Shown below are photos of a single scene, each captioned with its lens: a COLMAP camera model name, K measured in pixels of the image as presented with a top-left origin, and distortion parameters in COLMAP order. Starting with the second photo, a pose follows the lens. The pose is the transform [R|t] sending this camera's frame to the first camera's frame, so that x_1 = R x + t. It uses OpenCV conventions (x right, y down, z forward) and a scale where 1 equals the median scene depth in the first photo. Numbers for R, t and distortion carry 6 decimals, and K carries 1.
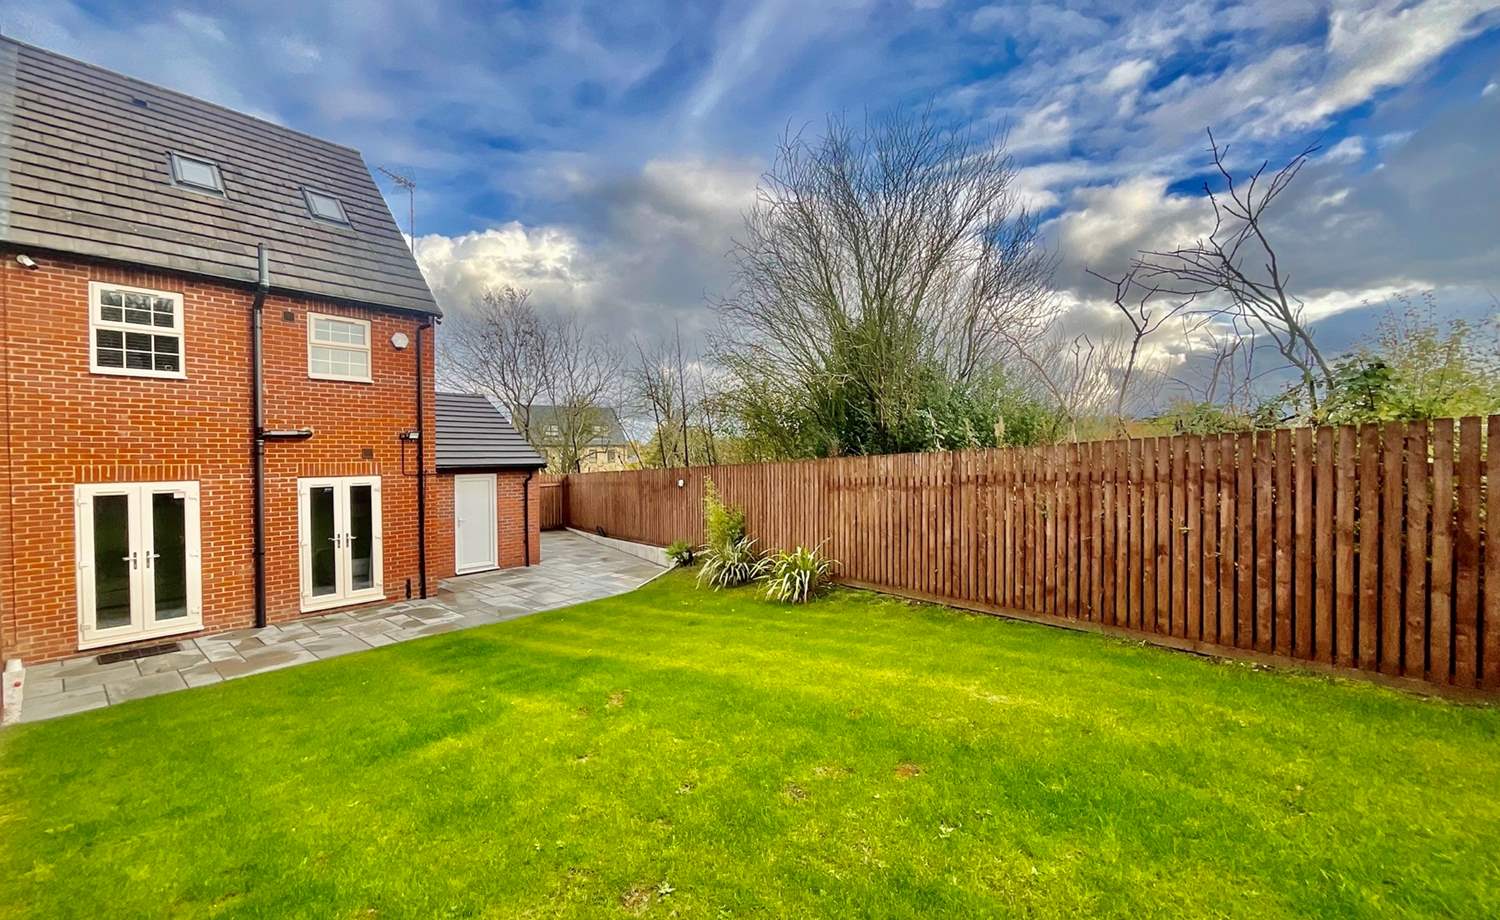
lens RADIAL K [[607.2, 0, 752.2], [0, 607.2, 463.3], [0, 0, 1]] dist [-0.000385, 0.000037]
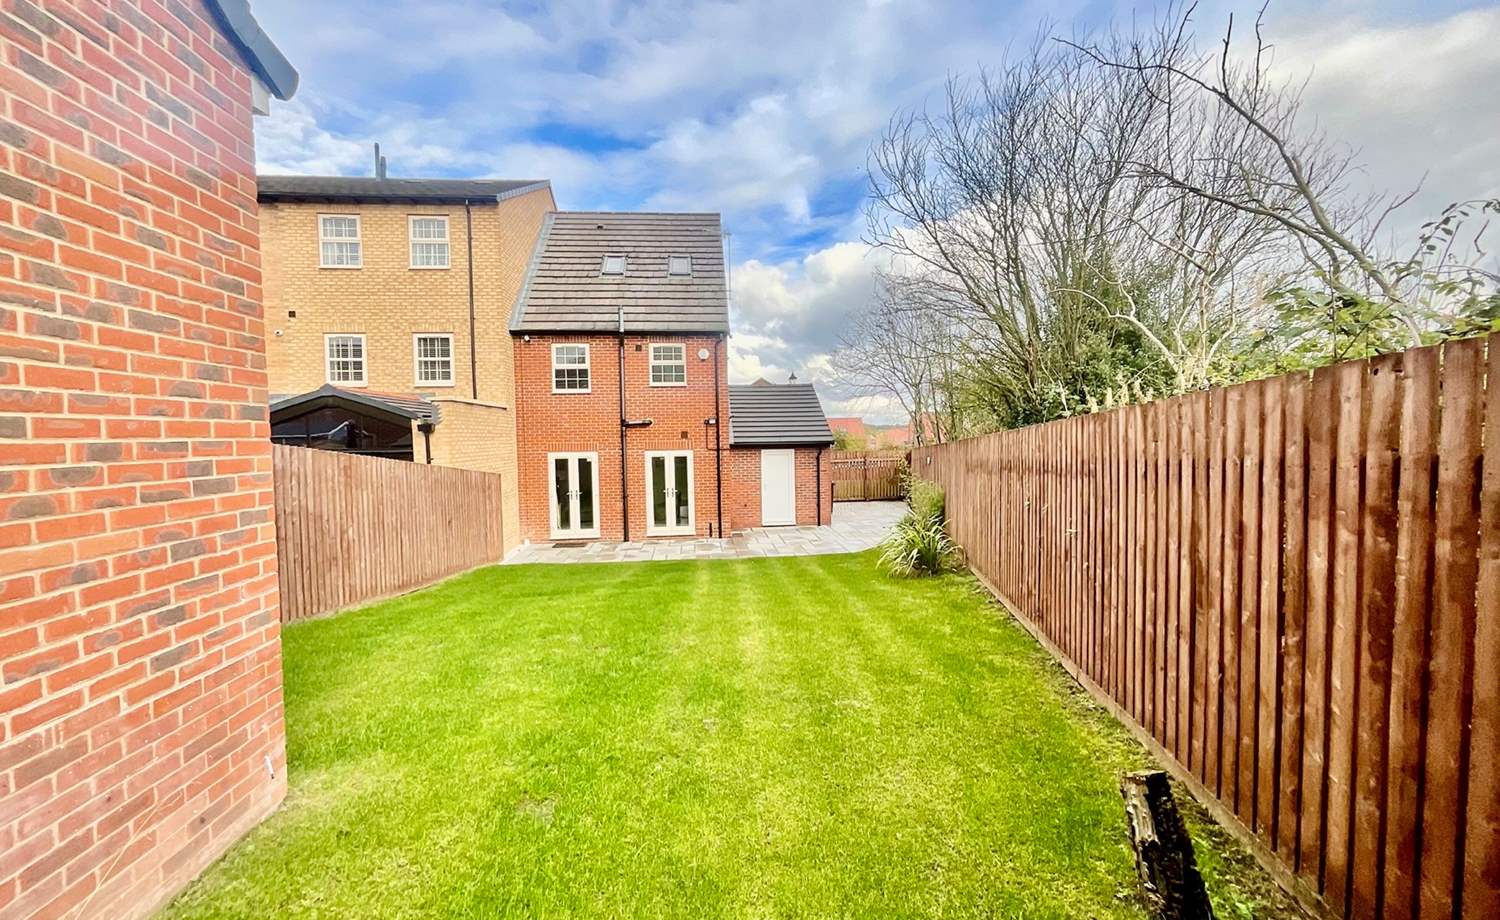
lens RADIAL K [[607.2, 0, 752.2], [0, 607.2, 463.3], [0, 0, 1]] dist [-0.000385, 0.000037]
pose [[0.721619, 0.029851, -0.691646, 0.560469], [0.001038, 0.999022, 0.044200, -0.012670], [0.692289, -0.032613, 0.720883, 0.060701]]
